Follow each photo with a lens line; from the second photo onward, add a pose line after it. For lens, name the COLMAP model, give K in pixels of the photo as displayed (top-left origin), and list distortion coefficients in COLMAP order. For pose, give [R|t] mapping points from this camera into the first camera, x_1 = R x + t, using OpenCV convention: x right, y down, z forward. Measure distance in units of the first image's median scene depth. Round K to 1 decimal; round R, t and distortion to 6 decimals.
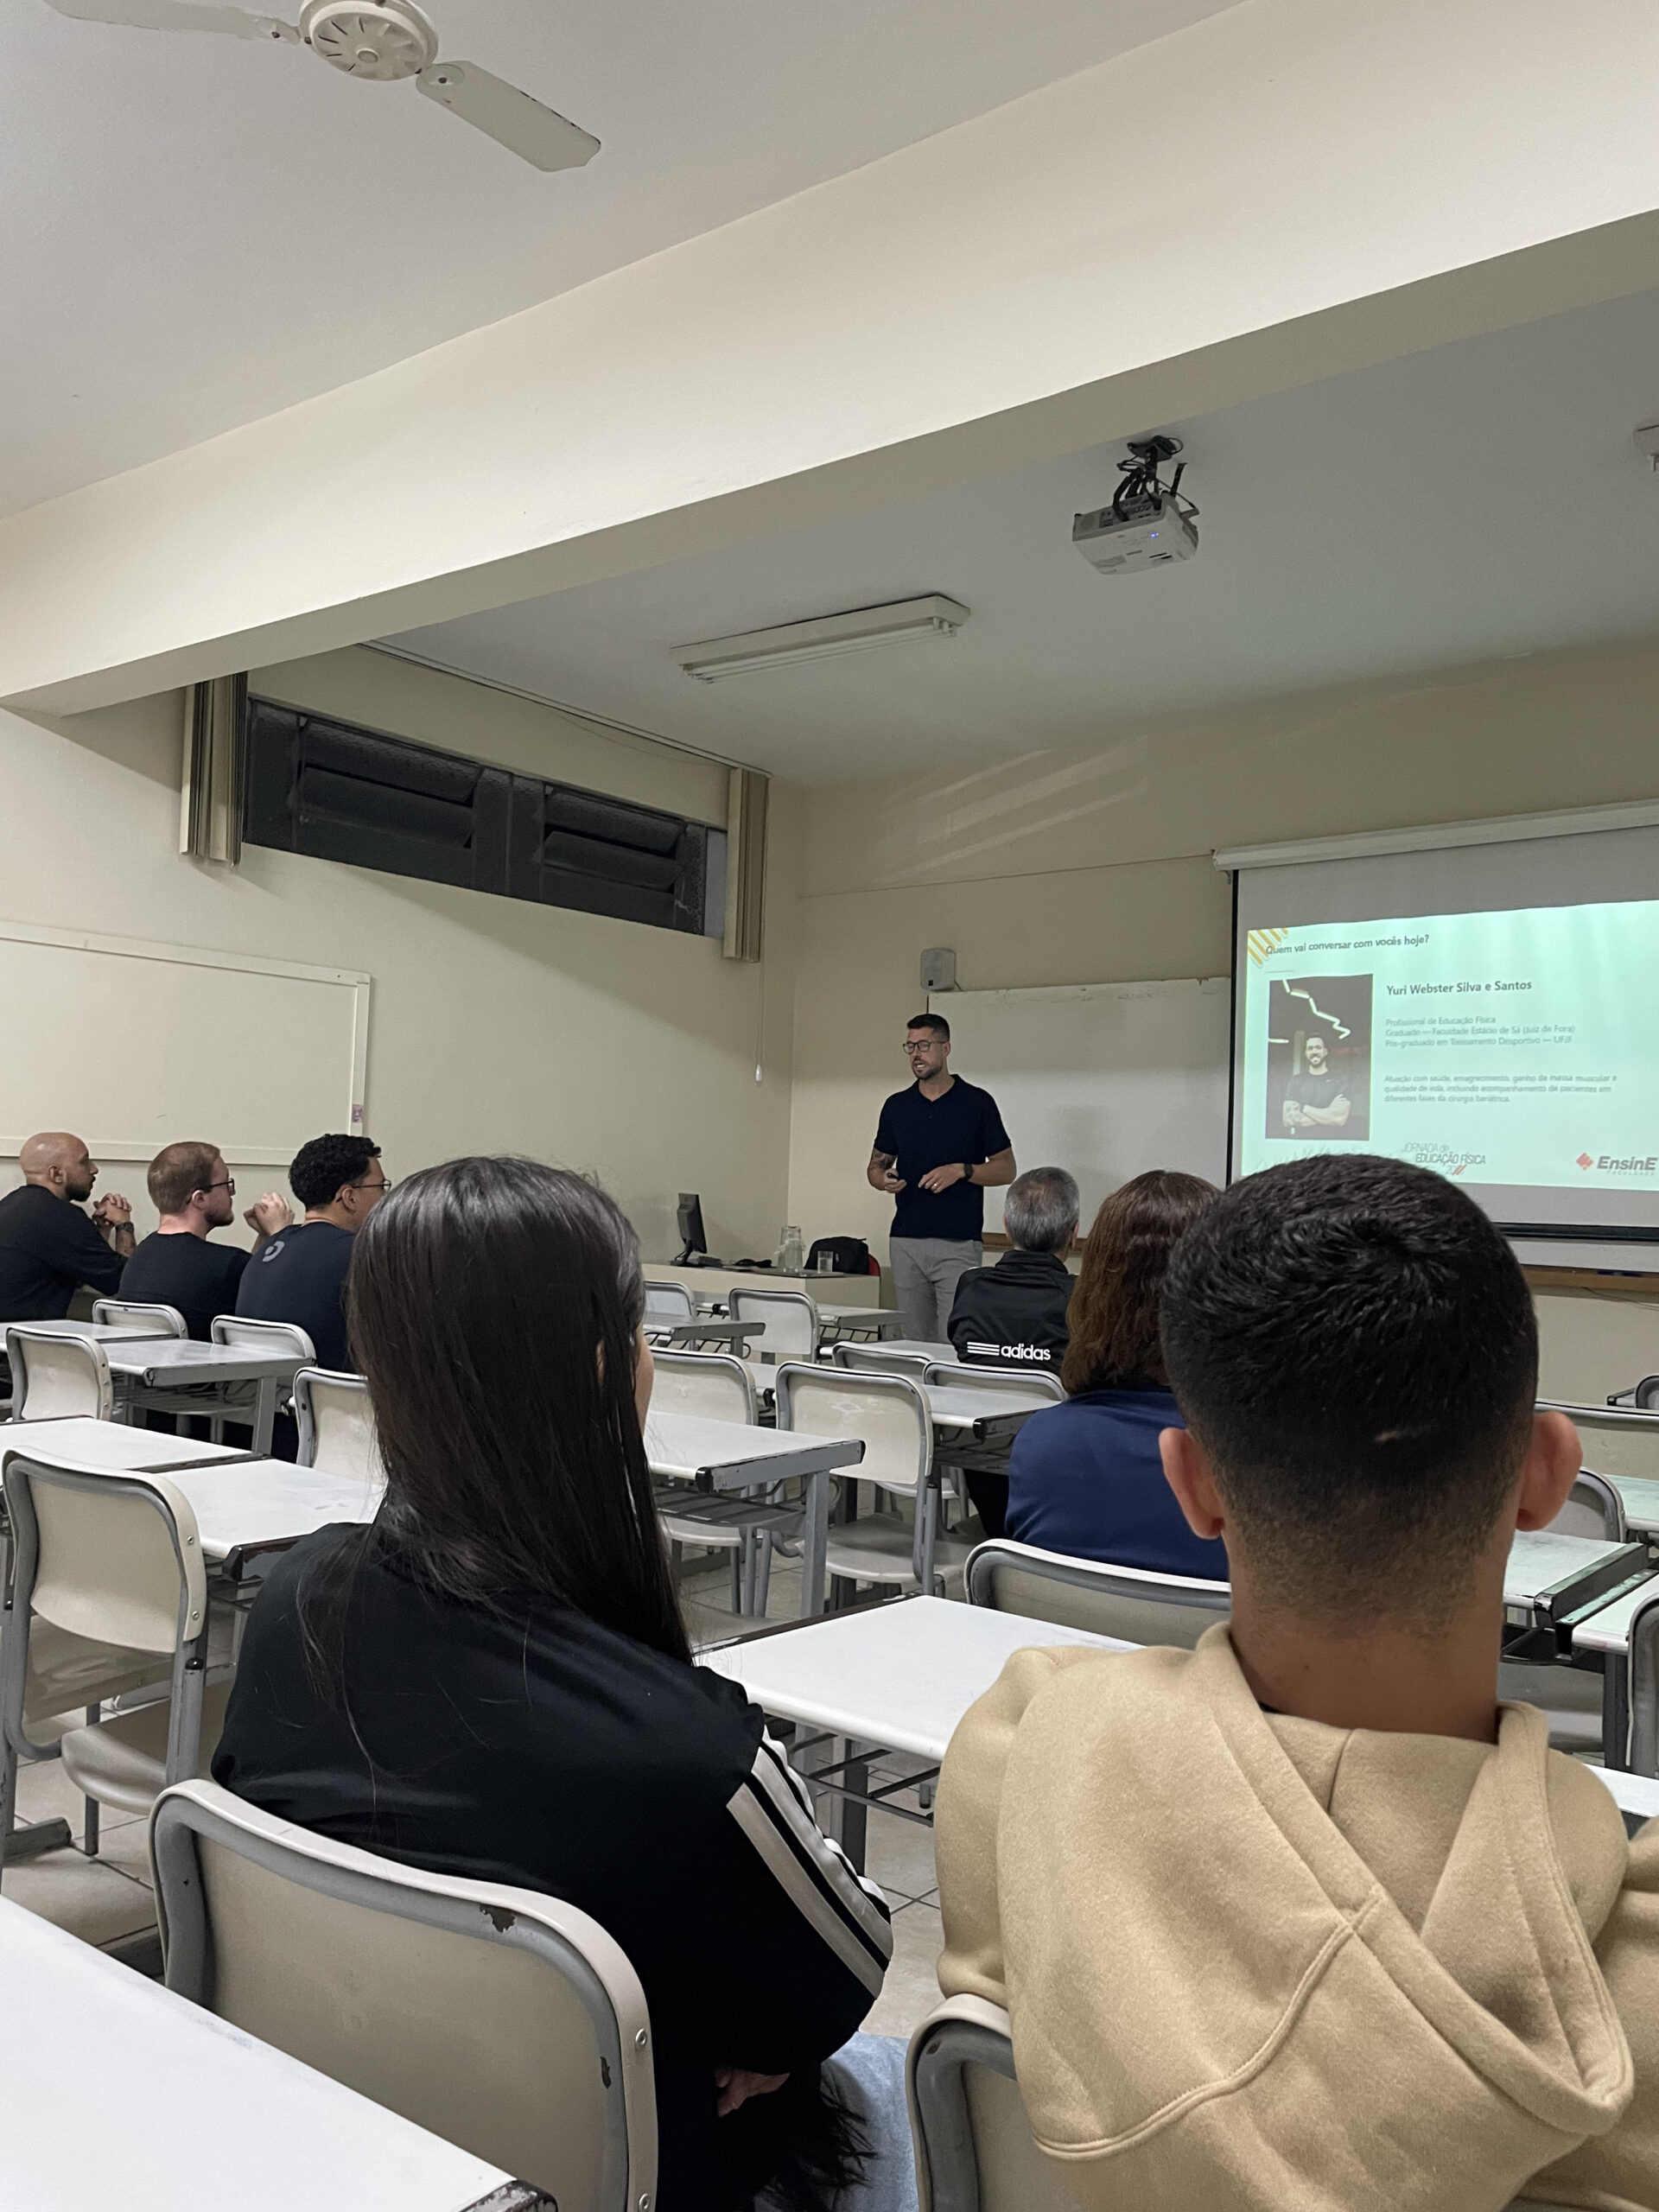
lens RADIAL K [[1679.3, 0, 839.1], [0, 1679.3, 1111.6], [0, 0, 1]] dist [0.101635, -0.119176]
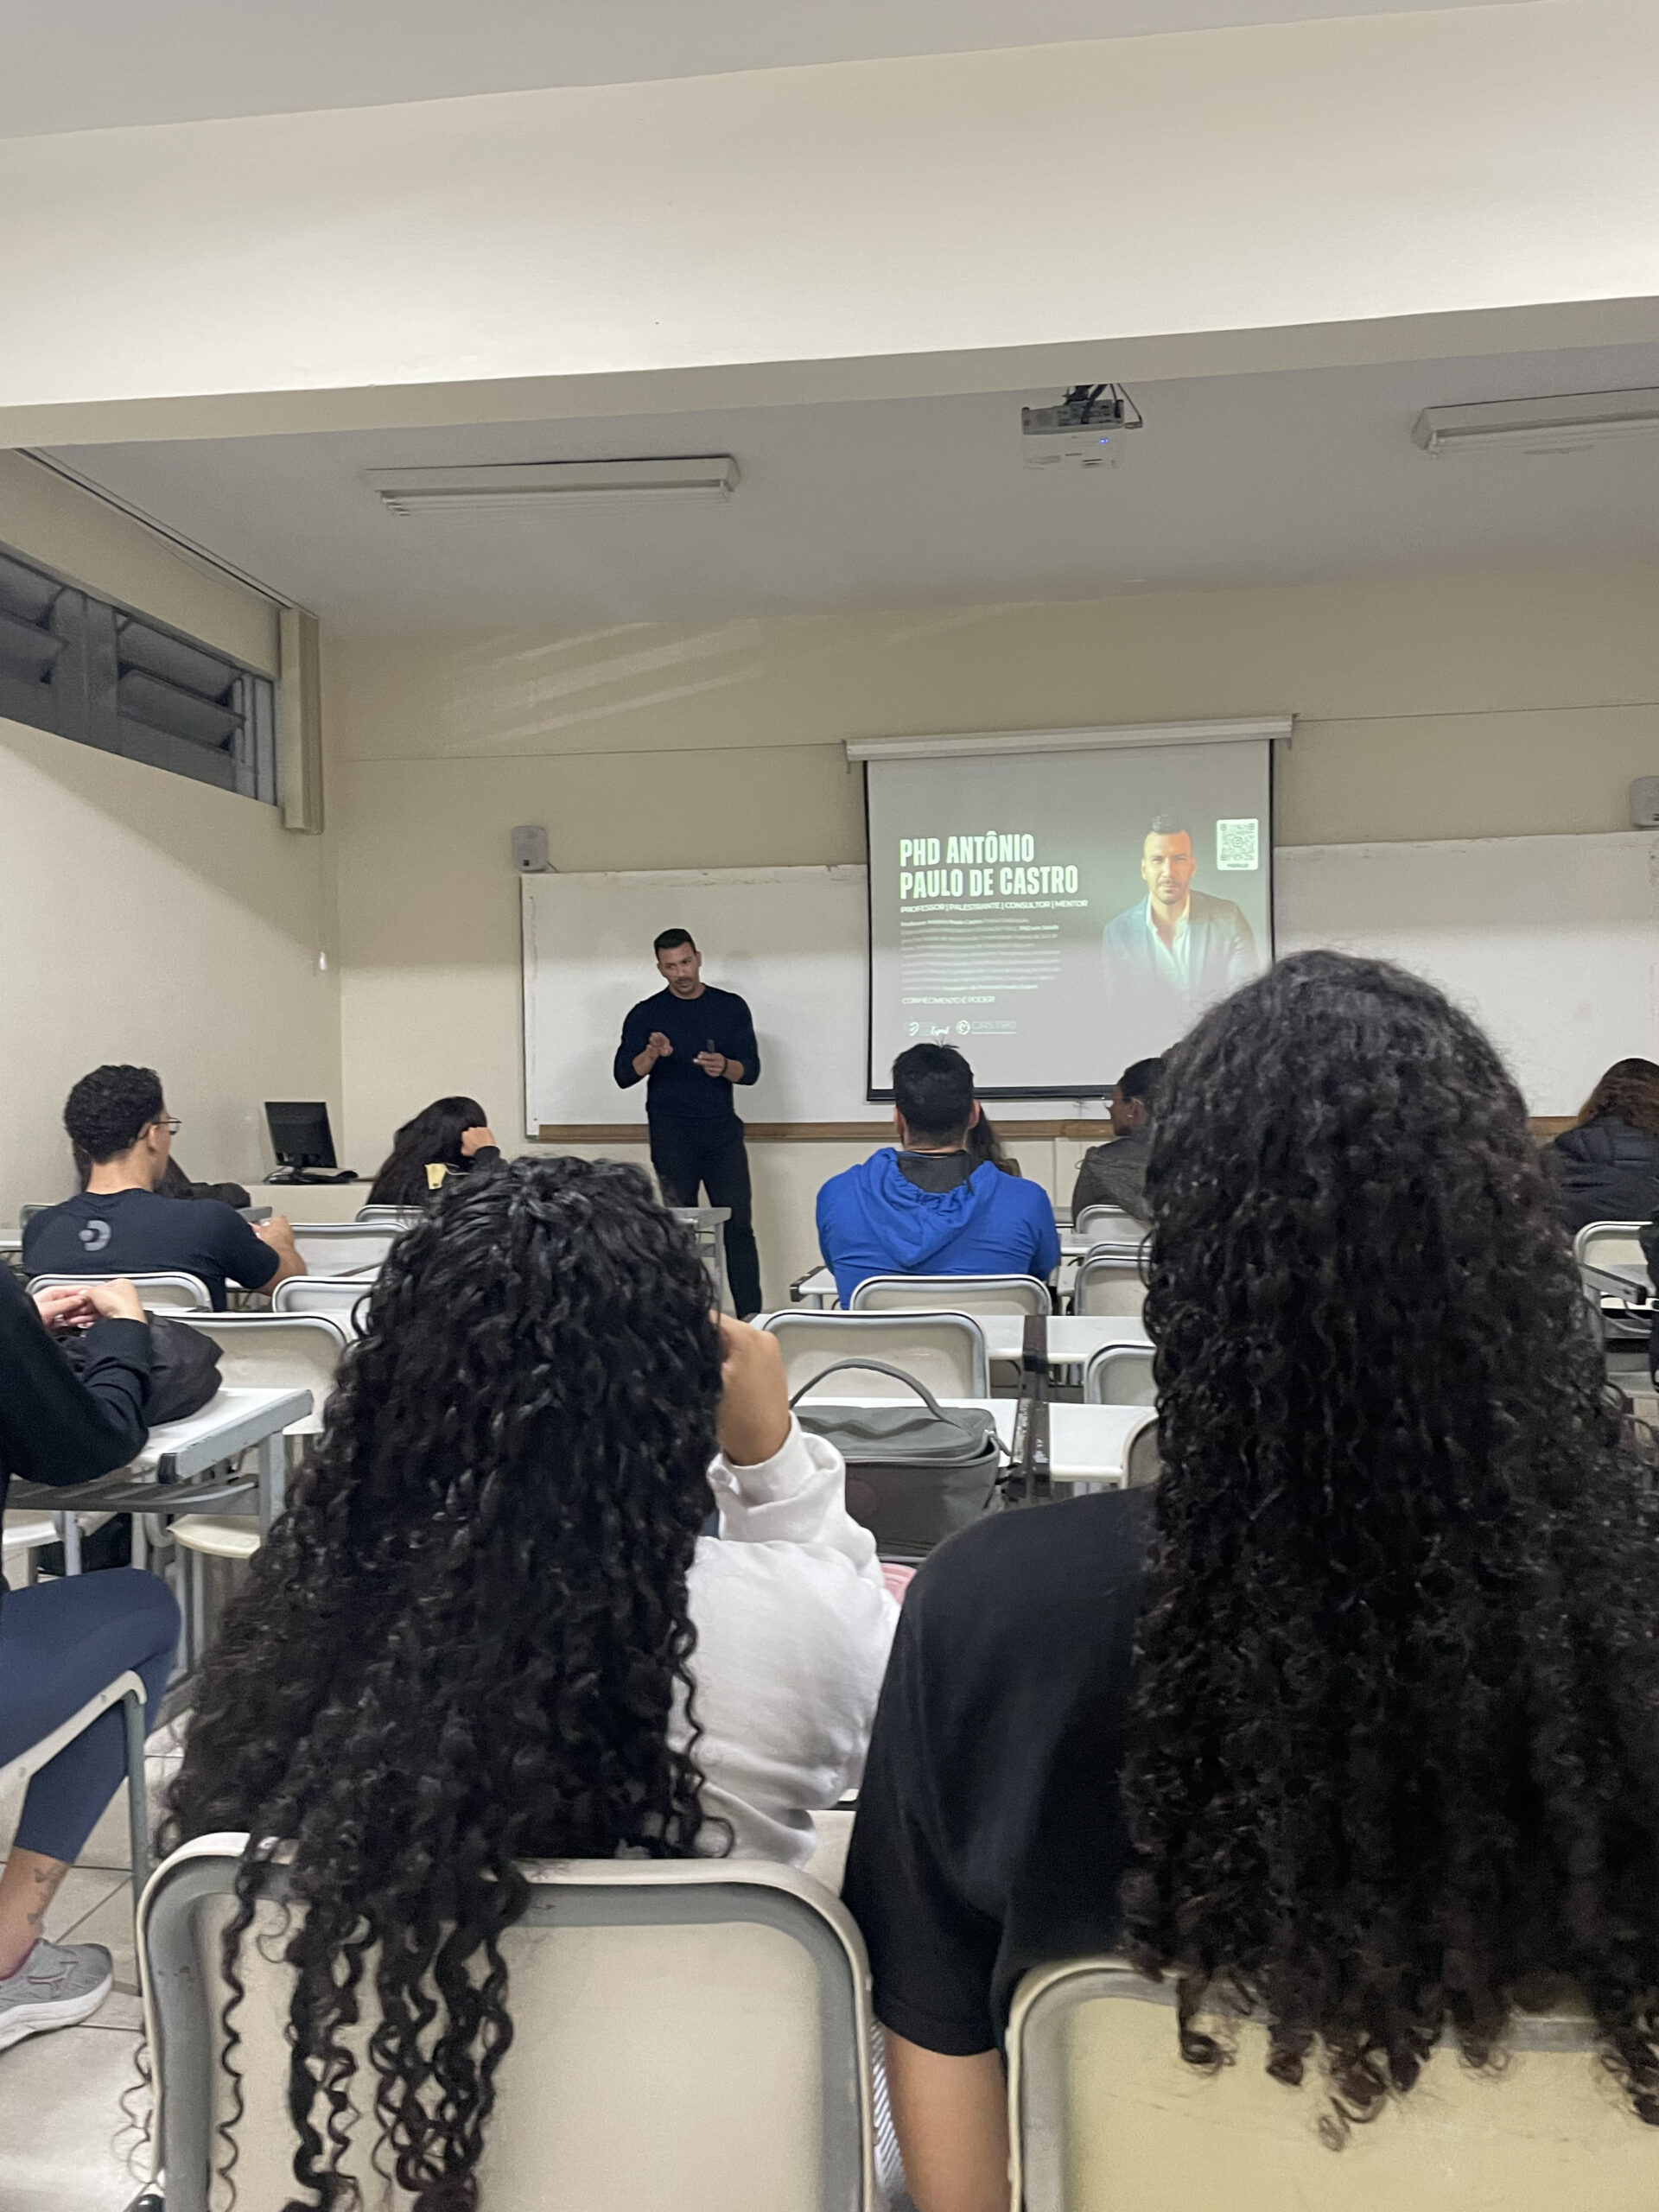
lens RADIAL K [[1679.3, 0, 825.9], [0, 1679.3, 1123.5], [0, 0, 1]] dist [0.101635, -0.119176]
pose [[0.866378, -0.063670, 0.495313, -0.558598], [0.022217, 0.995771, 0.089141, -0.023718], [-0.498894, -0.066225, 0.864129, 0.177508]]
